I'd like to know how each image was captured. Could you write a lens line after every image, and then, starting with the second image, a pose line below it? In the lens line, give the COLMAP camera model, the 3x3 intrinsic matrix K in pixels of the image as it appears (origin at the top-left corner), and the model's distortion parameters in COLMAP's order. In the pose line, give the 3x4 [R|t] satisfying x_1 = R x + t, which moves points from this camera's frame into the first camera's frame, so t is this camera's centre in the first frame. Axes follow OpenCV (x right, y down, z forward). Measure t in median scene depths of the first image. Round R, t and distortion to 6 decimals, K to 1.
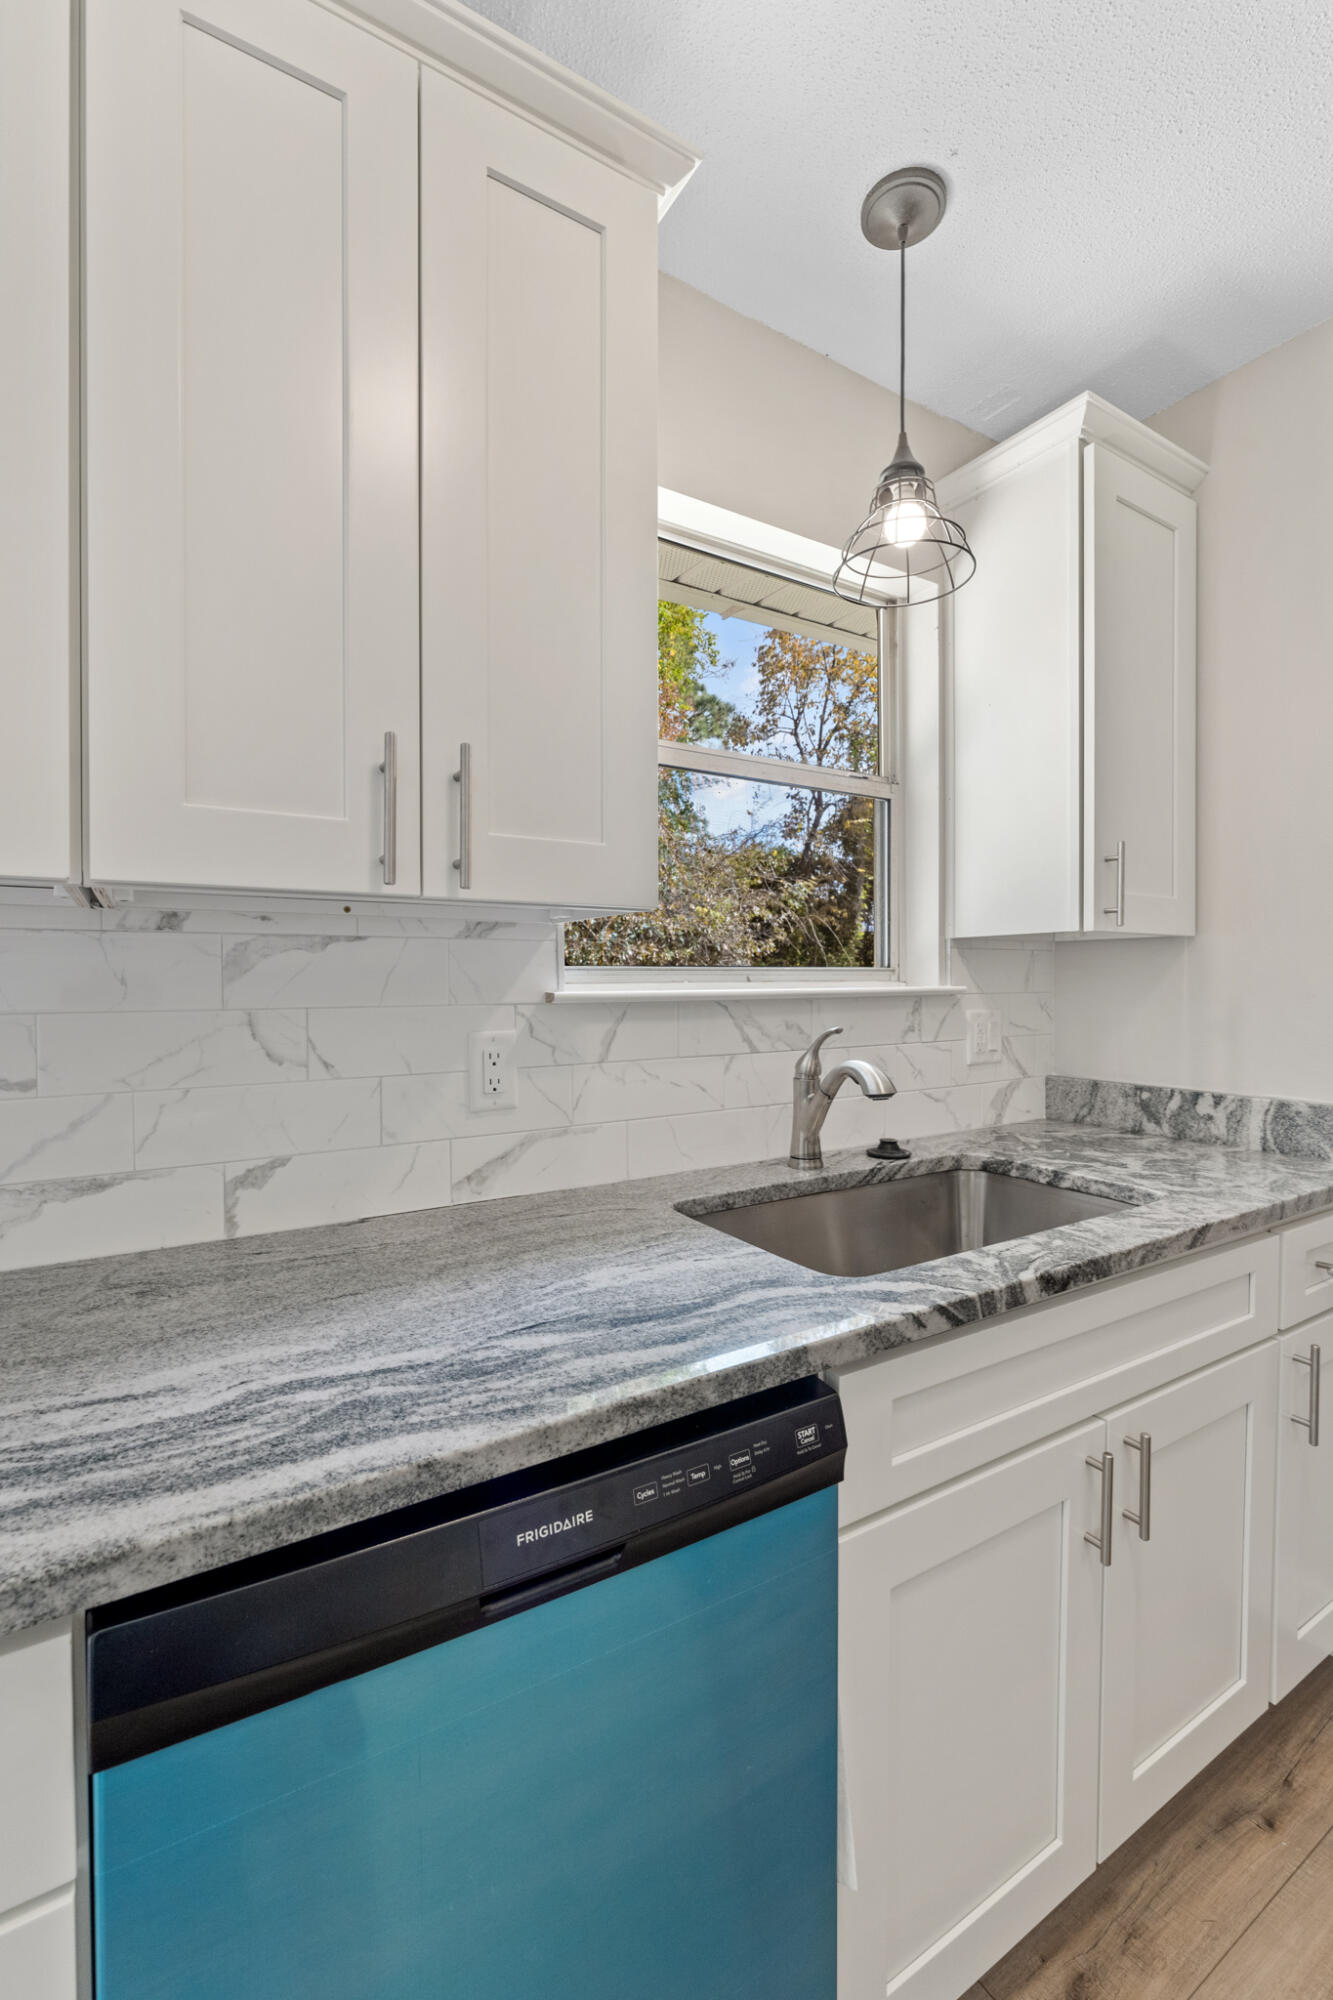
lens RADIAL K [[852.8, 0, 665.5], [0, 852.8, 984.5], [0, 0, 1]] dist [-0.003393, 0.000472]
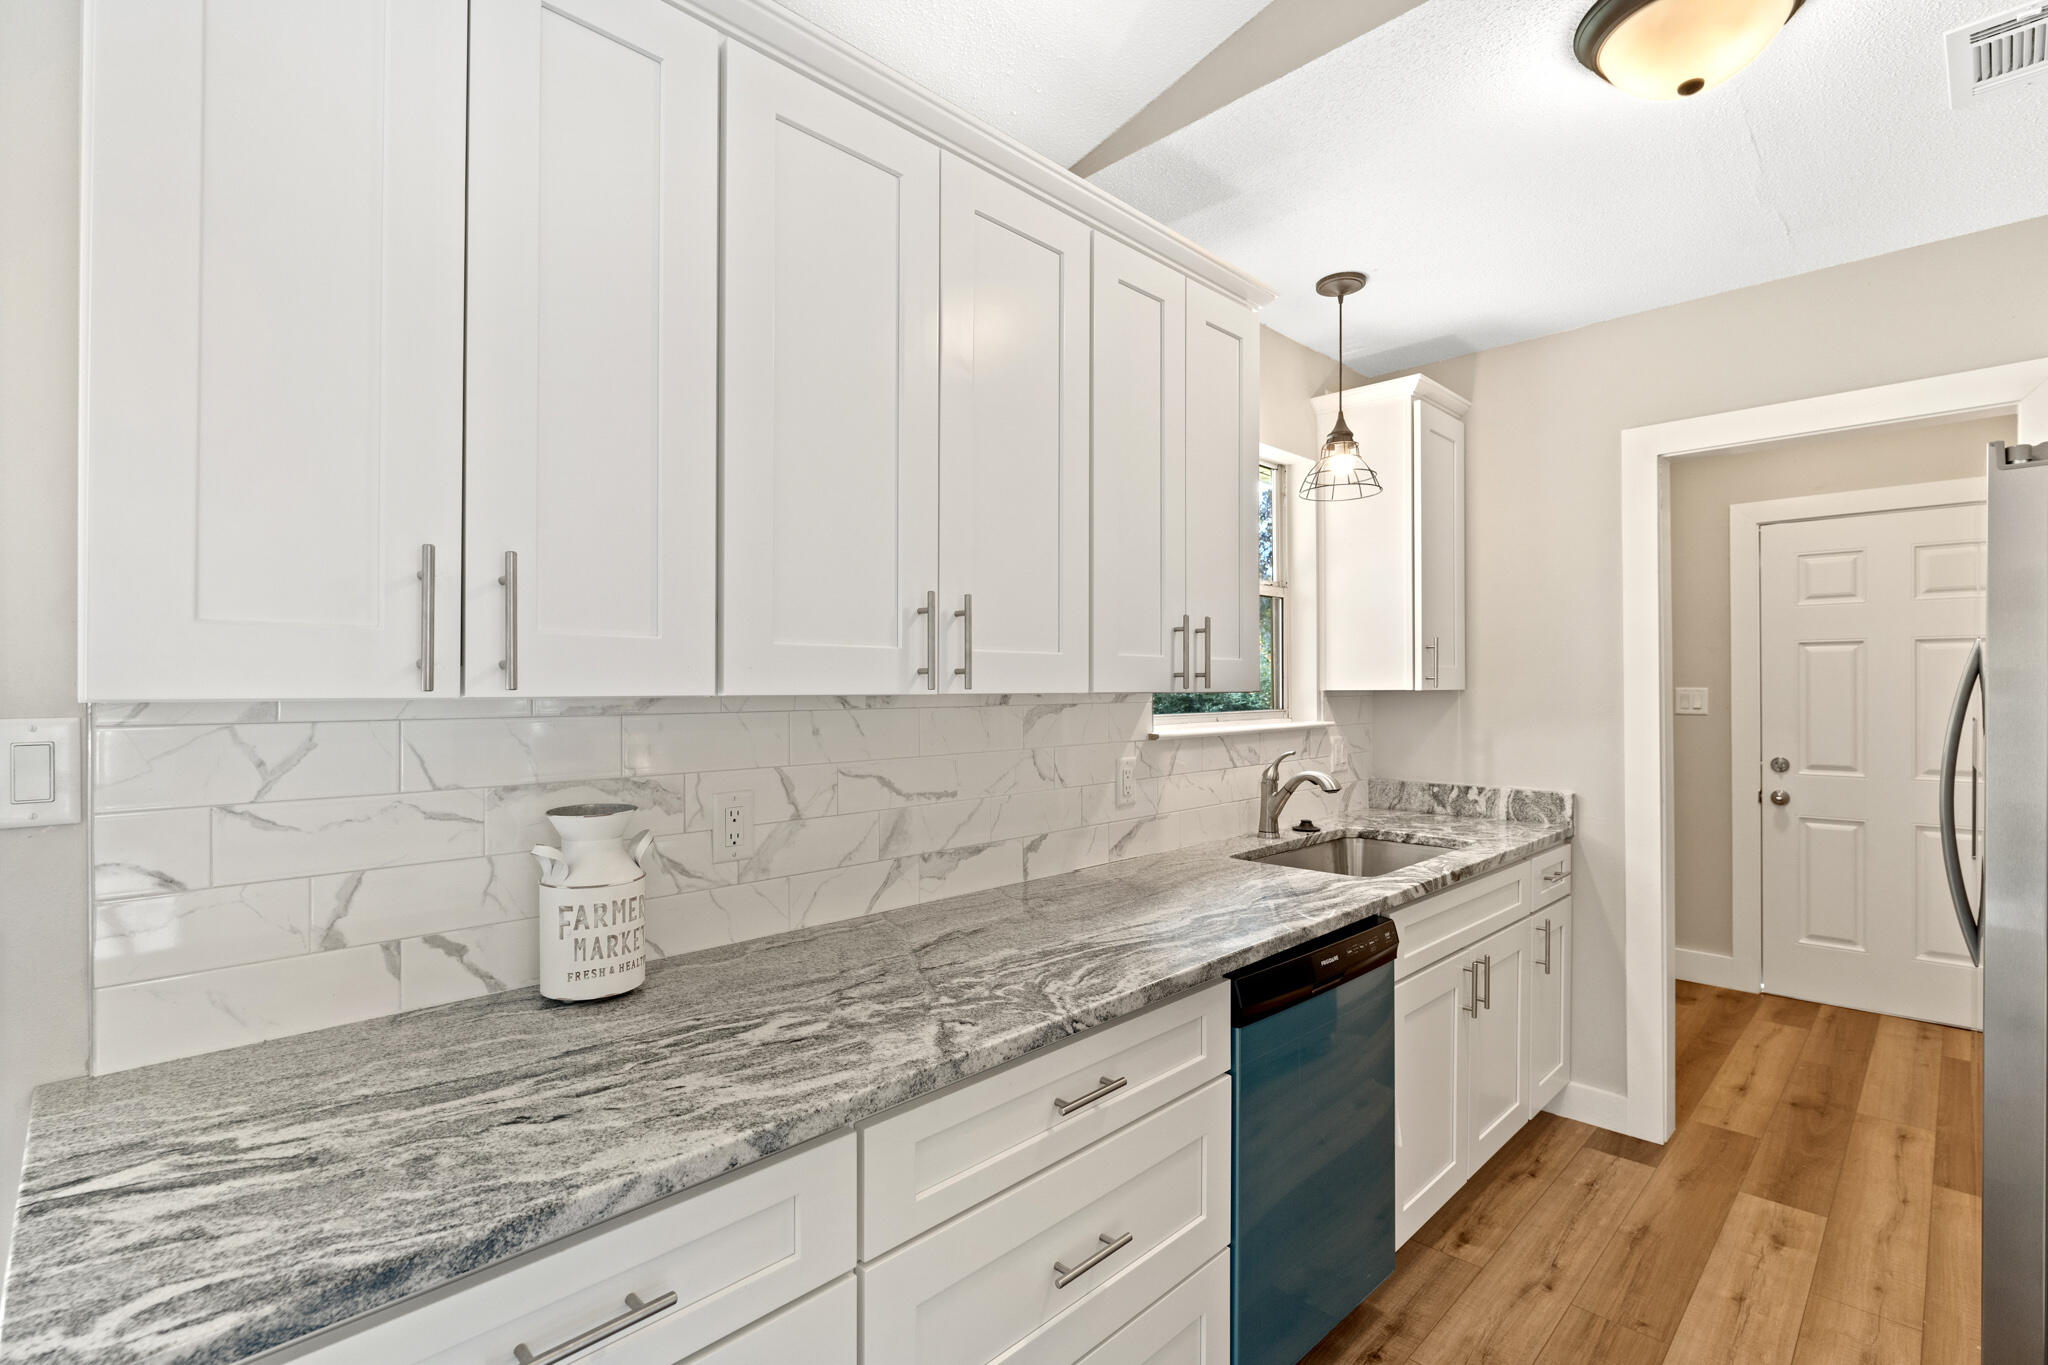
lens RADIAL K [[929.9, 0, 1015.2], [0, 929.9, 683.1], [0, 0, 1]] dist [0.000208, -0.000138]
pose [[0.975587, -0.001005, 0.219612, -0.759435], [0.003539, 0.999932, -0.011144, -0.067201], [-0.219586, 0.011649, 0.975524, -0.679586]]
